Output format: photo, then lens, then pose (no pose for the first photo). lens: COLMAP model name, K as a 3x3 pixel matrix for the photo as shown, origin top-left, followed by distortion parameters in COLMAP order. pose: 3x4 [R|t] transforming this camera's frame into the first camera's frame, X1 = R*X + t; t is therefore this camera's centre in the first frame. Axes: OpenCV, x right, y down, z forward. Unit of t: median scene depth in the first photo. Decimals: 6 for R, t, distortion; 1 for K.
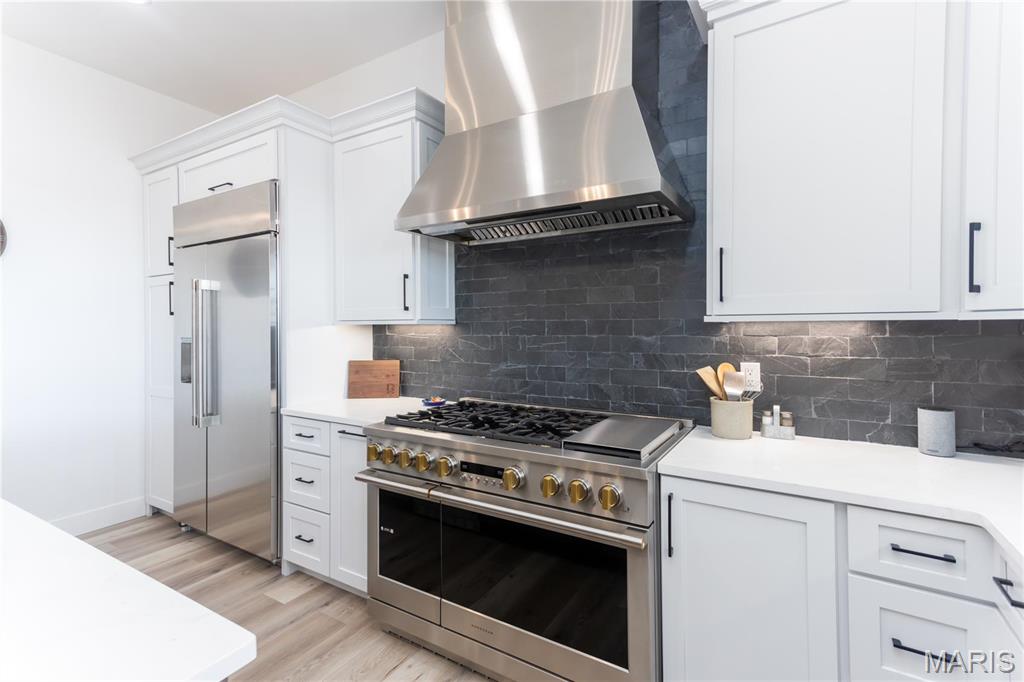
lens RADIAL K [[475.3, 0, 511.2], [0, 475.3, 336.6], [0, 0, 1]] dist [0.020254, 0.003426]
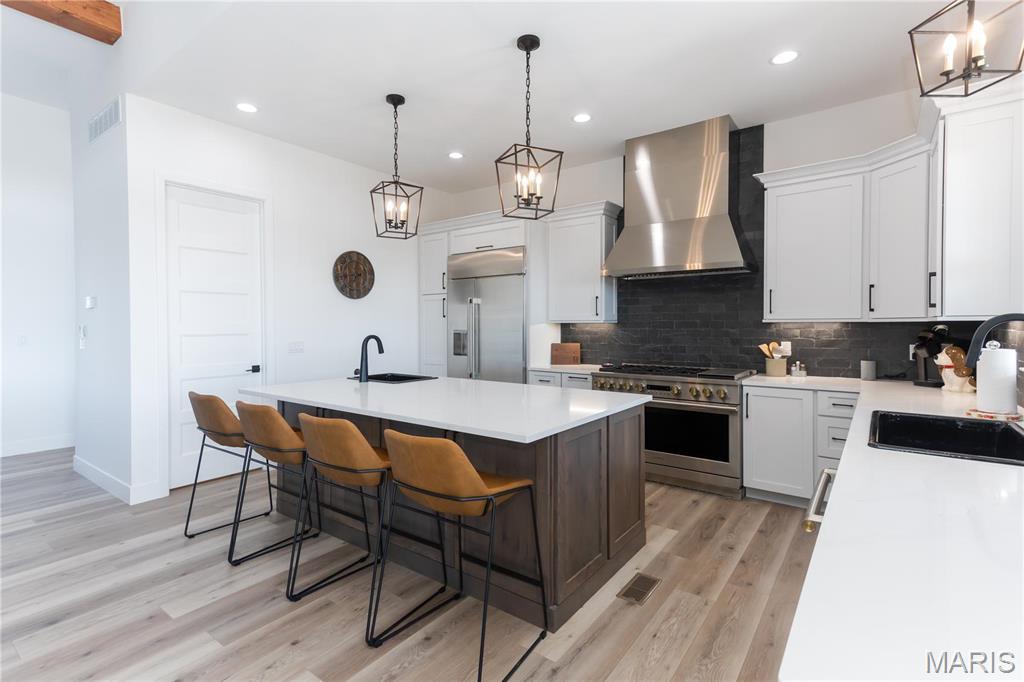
lens RADIAL K [[475.3, 0, 516.3], [0, 475.3, 333.2], [0, 0, 1]] dist [0.020254, 0.003426]
pose [[0.995357, 0.004999, -0.096125, -0.452791], [-0.005259, 0.999983, -0.002457, 0.027287], [0.096111, 0.002951, 0.995366, -1.150103]]
